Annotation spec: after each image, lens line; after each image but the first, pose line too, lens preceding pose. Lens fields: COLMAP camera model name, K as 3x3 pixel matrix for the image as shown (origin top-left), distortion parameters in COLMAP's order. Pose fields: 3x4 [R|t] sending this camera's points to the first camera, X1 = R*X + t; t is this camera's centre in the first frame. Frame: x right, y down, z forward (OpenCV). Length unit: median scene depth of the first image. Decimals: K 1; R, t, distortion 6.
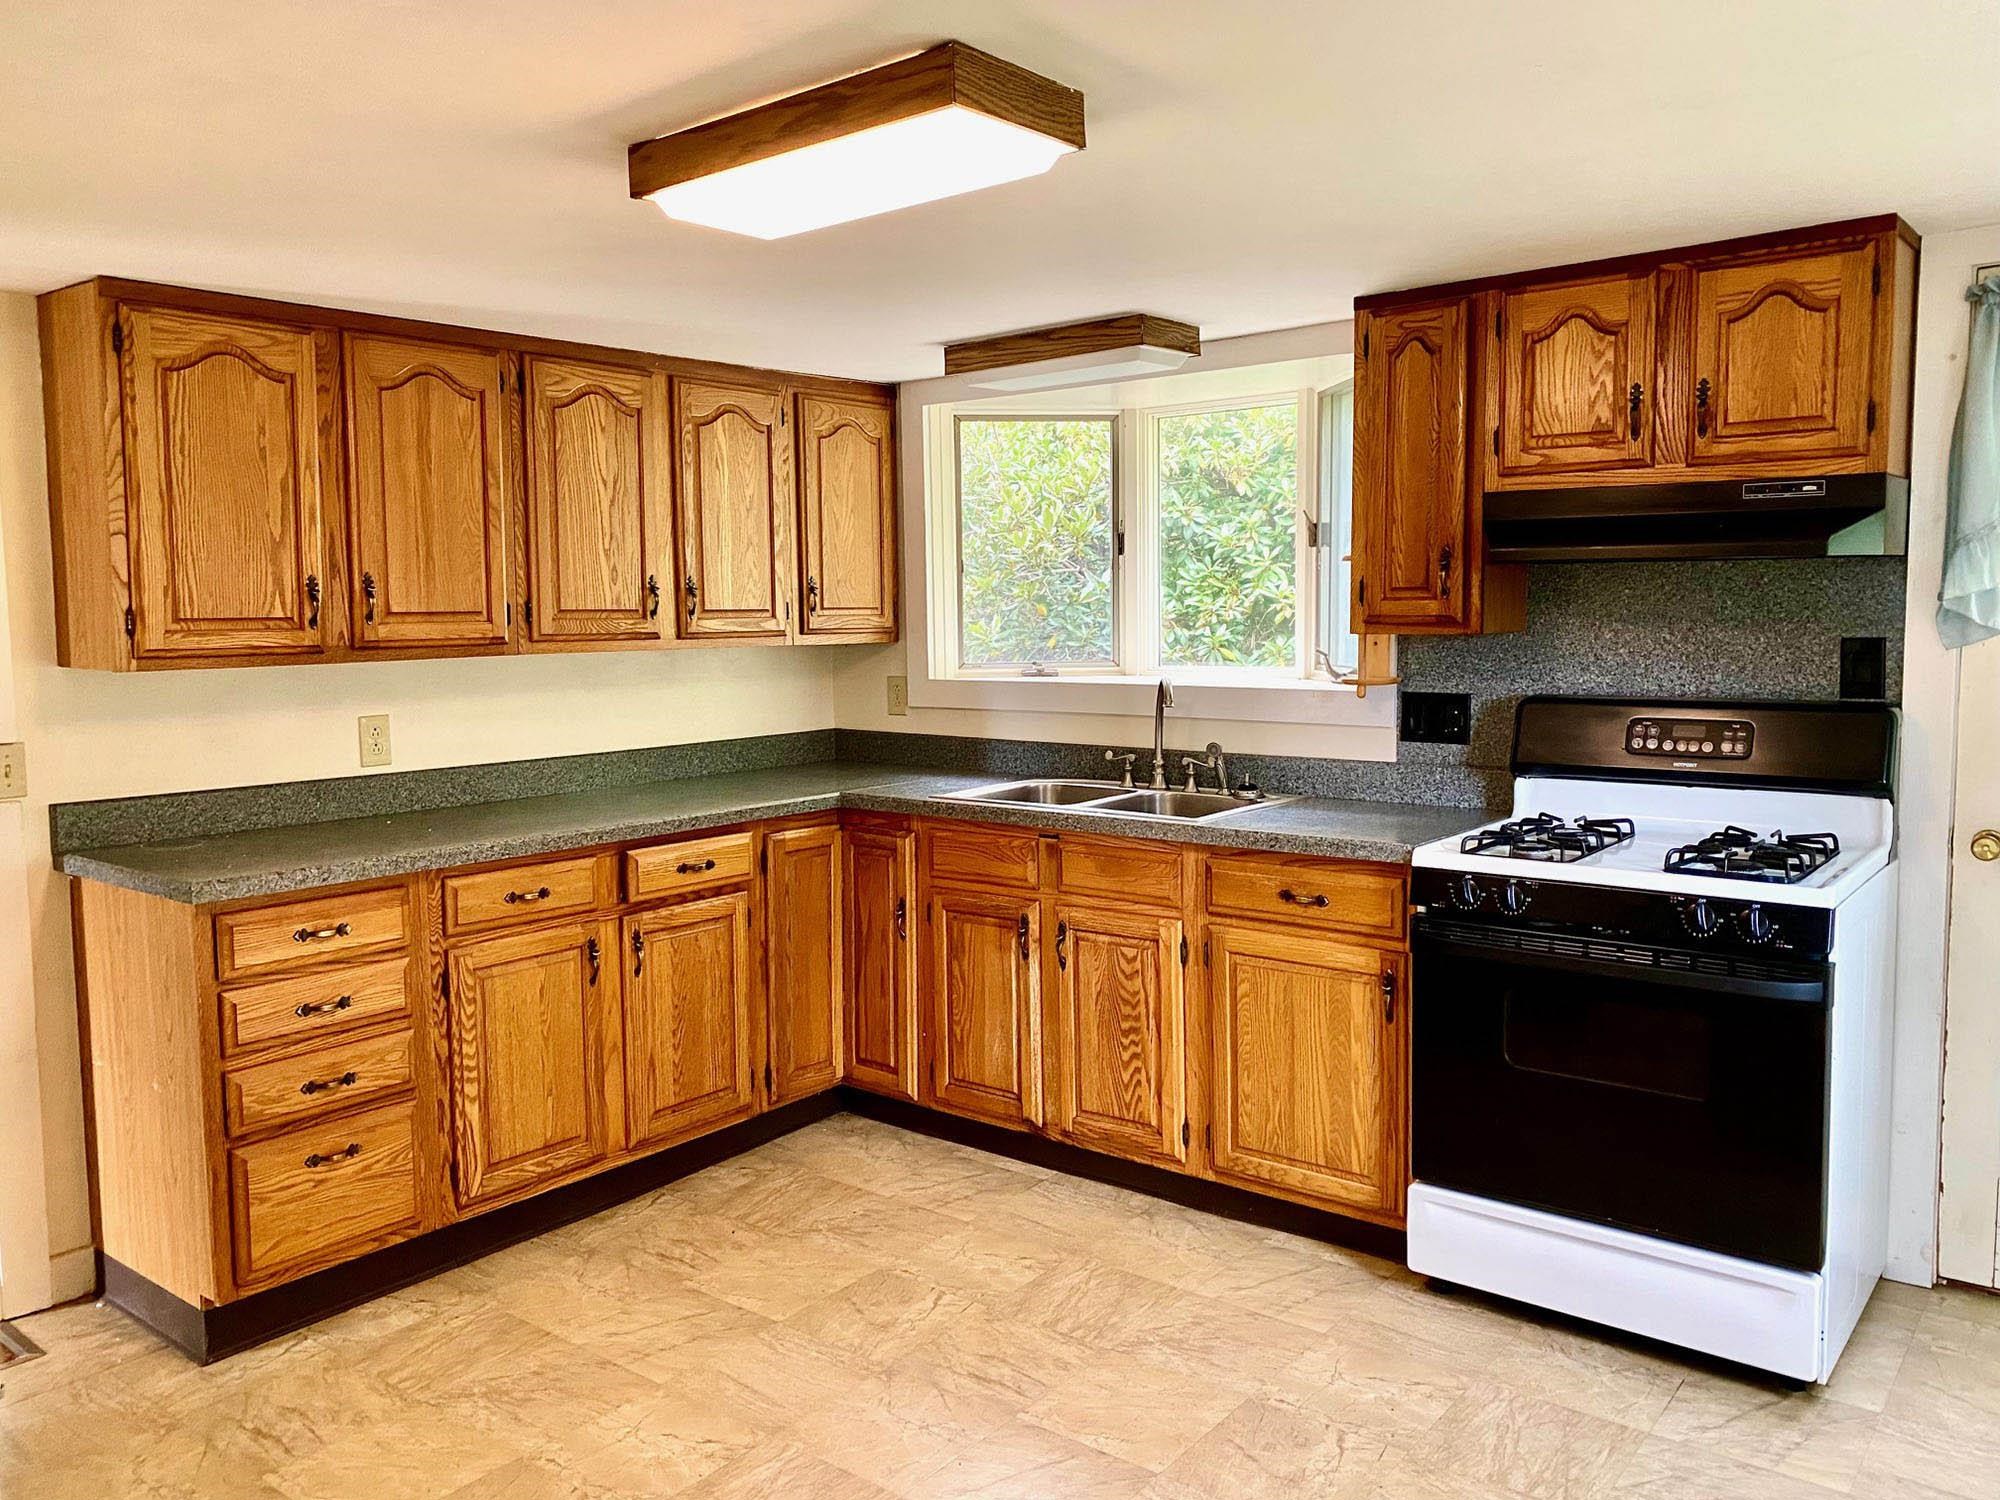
lens RADIAL K [[1510.7, 0, 982.1], [0, 1510.7, 743.9], [0, 0, 1]] dist [0.060441, -0.060405]
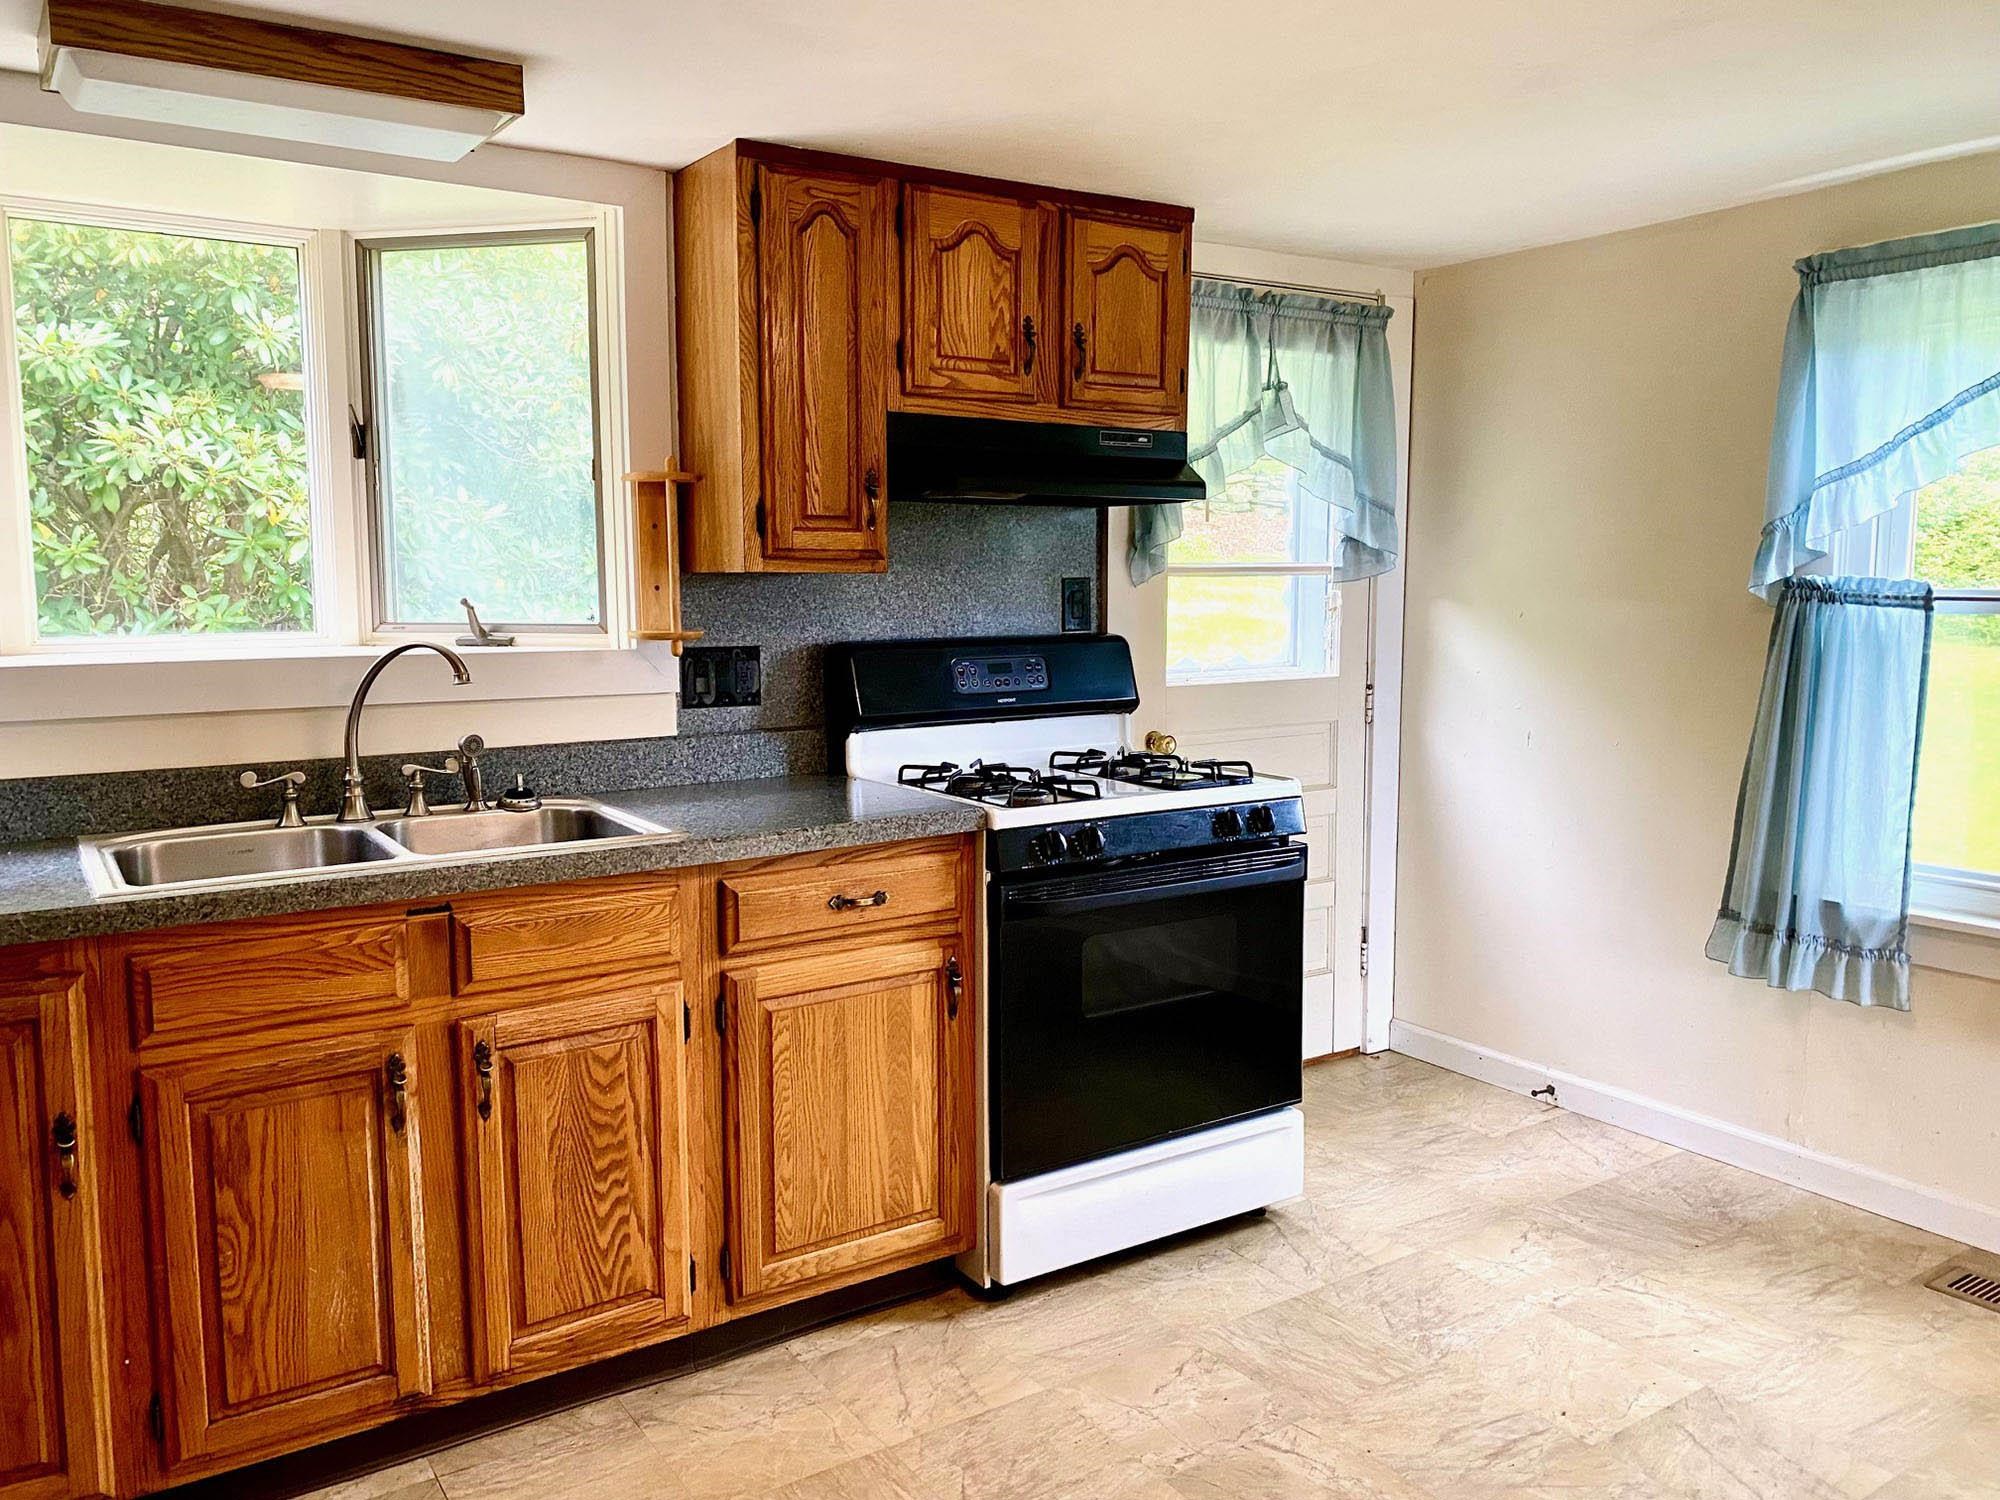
lens RADIAL K [[1510.7, 0, 990.8], [0, 1510.7, 751.2], [0, 0, 1]] dist [0.060441, -0.060405]
pose [[0.315428, -0.102092, 0.943442, -0.485313], [0.087718, 0.993076, 0.078136, -0.031196], [-0.944887, 0.058110, 0.322199, 0.648711]]
